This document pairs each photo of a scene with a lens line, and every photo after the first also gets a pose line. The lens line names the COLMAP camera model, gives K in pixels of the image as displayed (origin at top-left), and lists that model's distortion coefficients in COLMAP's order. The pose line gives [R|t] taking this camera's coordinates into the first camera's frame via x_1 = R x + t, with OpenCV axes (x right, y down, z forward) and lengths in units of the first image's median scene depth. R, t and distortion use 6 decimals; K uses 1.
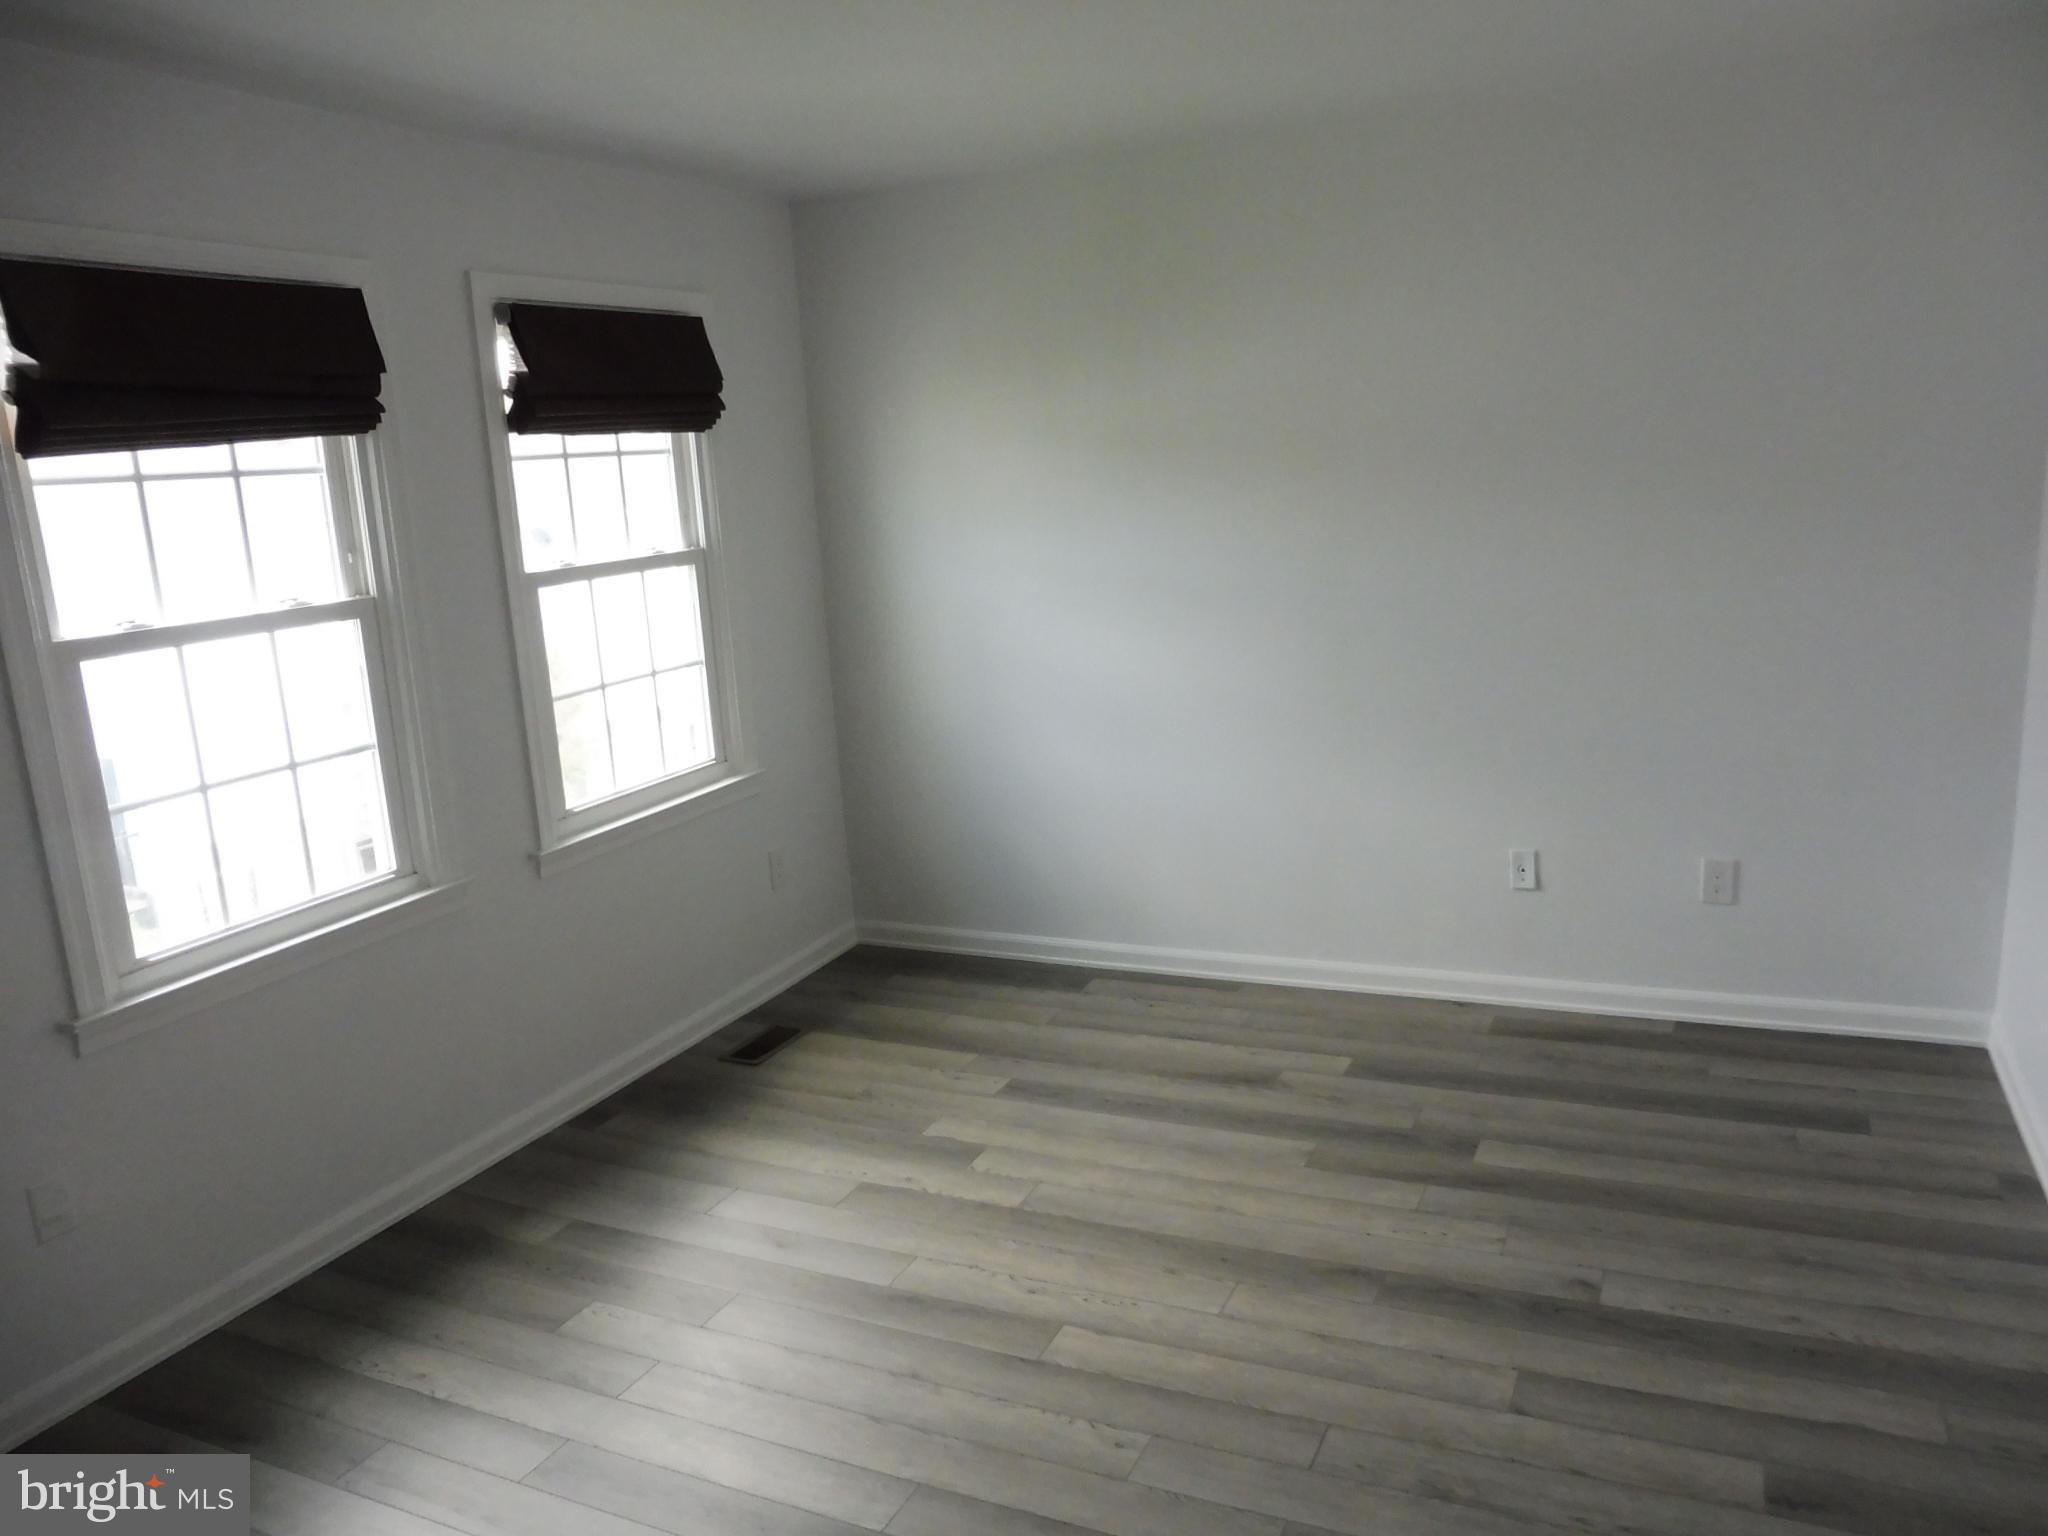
lens RADIAL K [[1503.0, 0, 1024.0], [0, 1503.0, 768.0], [0, 0, 1]] dist [-0.039057, -0.002746]
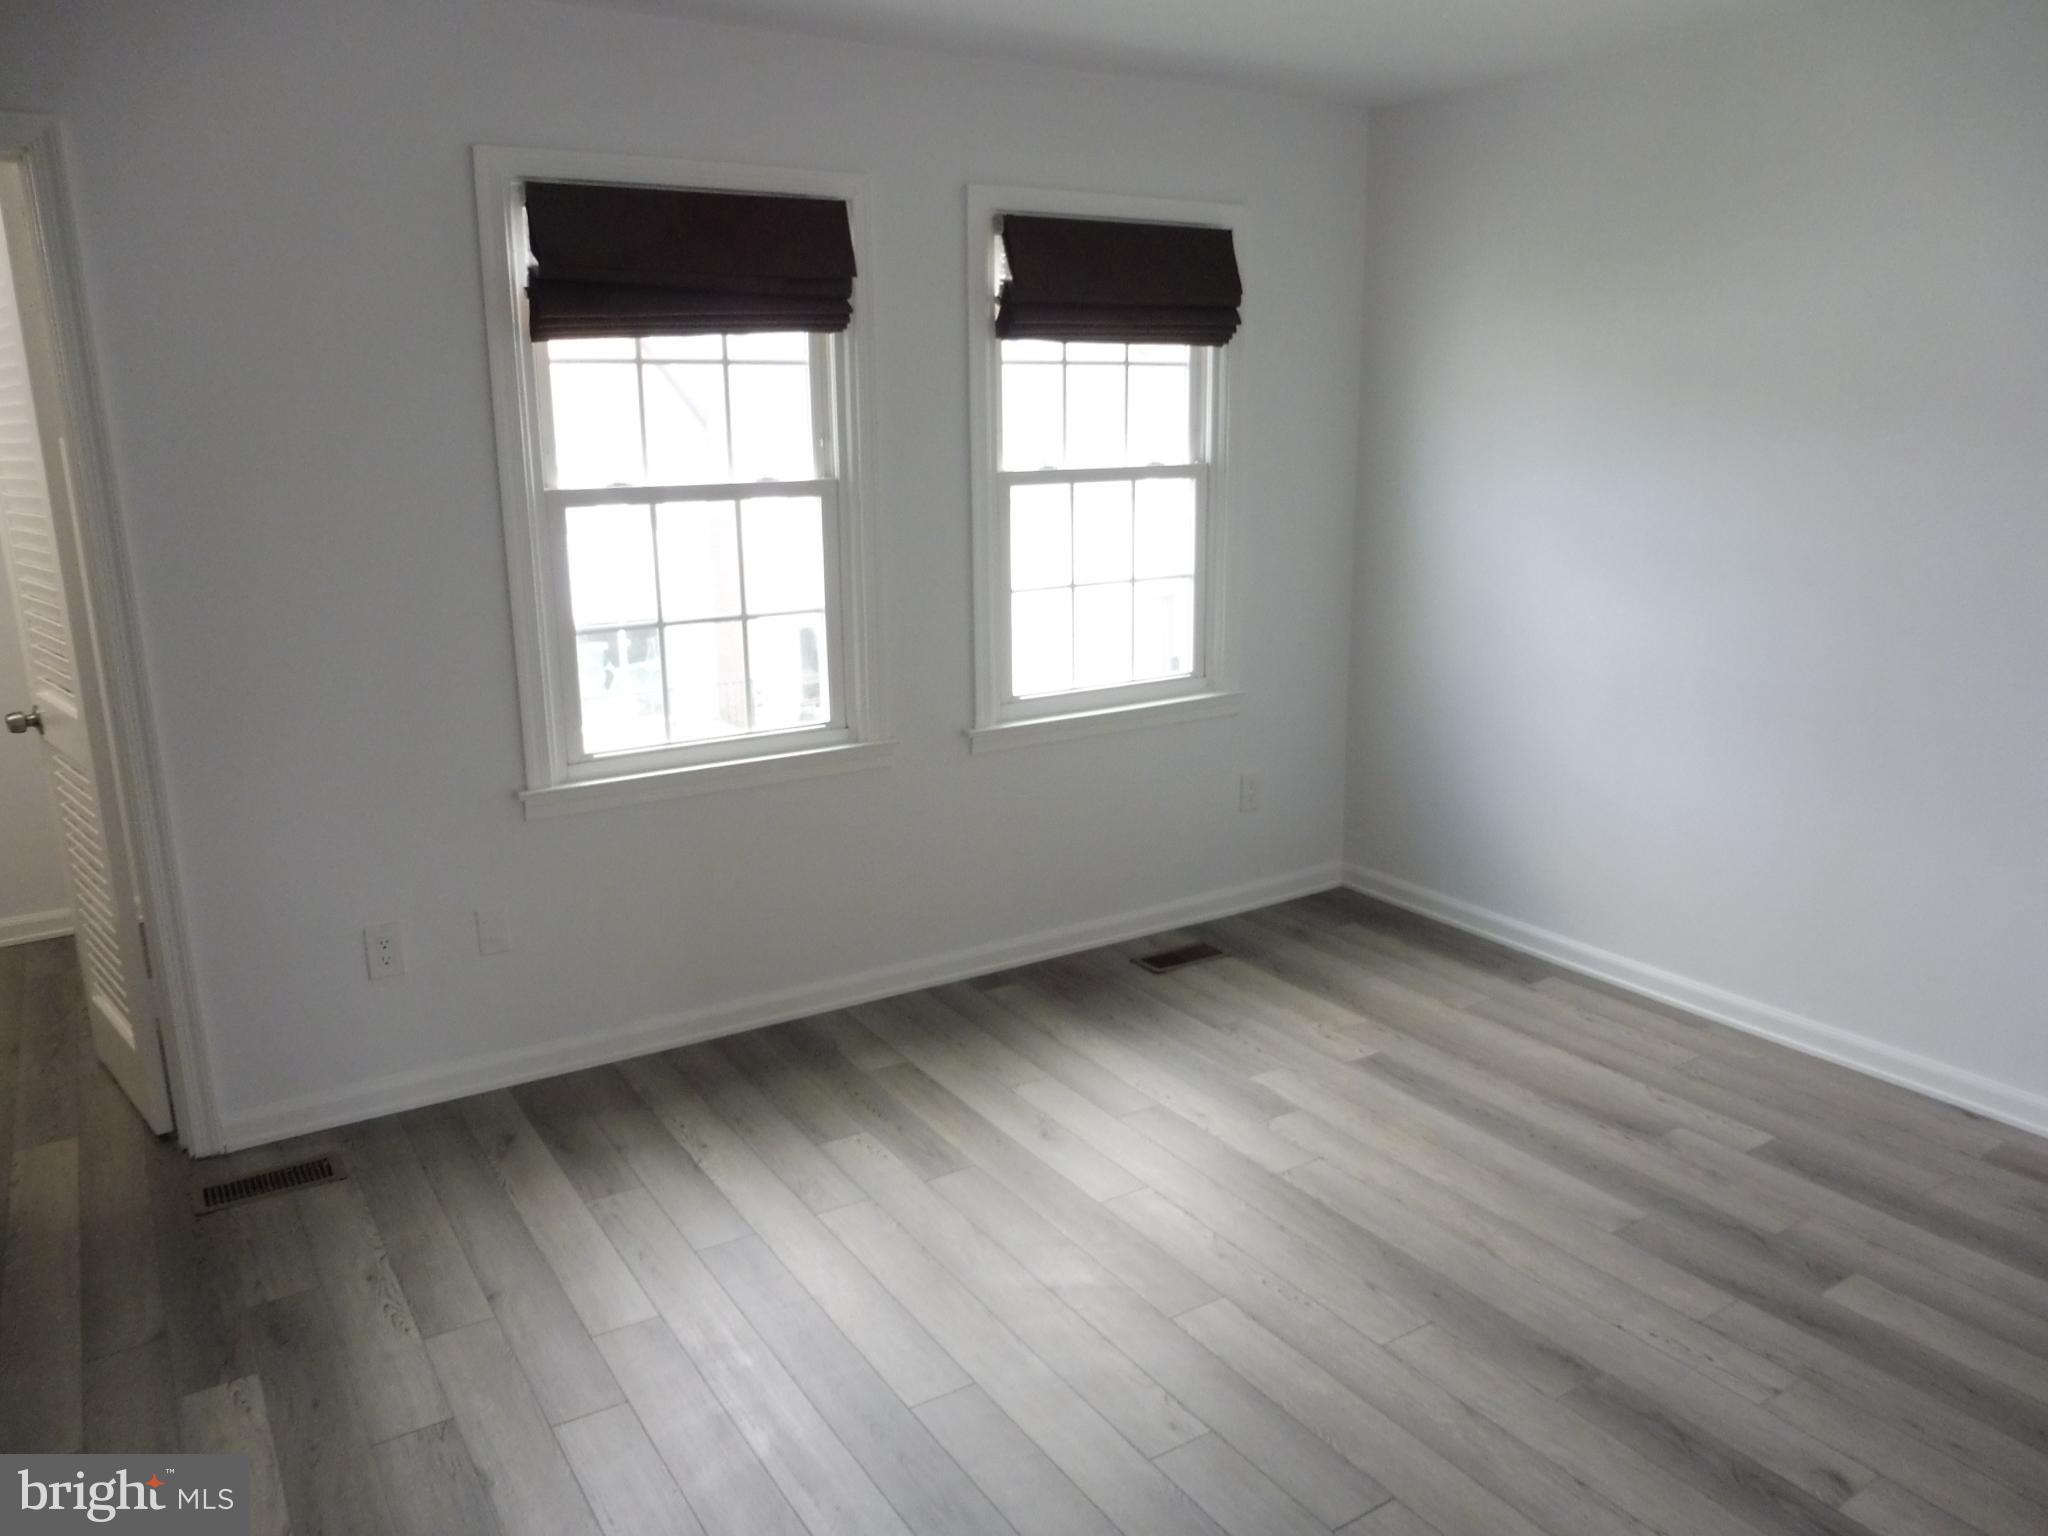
lens RADIAL K [[1488.3, 0, 1024.0], [0, 1488.3, 768.0], [0, 0, 1]] dist [-0.033324, -0.001813]
pose [[0.847381, 0.175795, -0.501040, 0.262299], [-0.150450, 0.984425, 0.090949, -0.020981], [0.509225, -0.001687, 0.860632, 0.095710]]
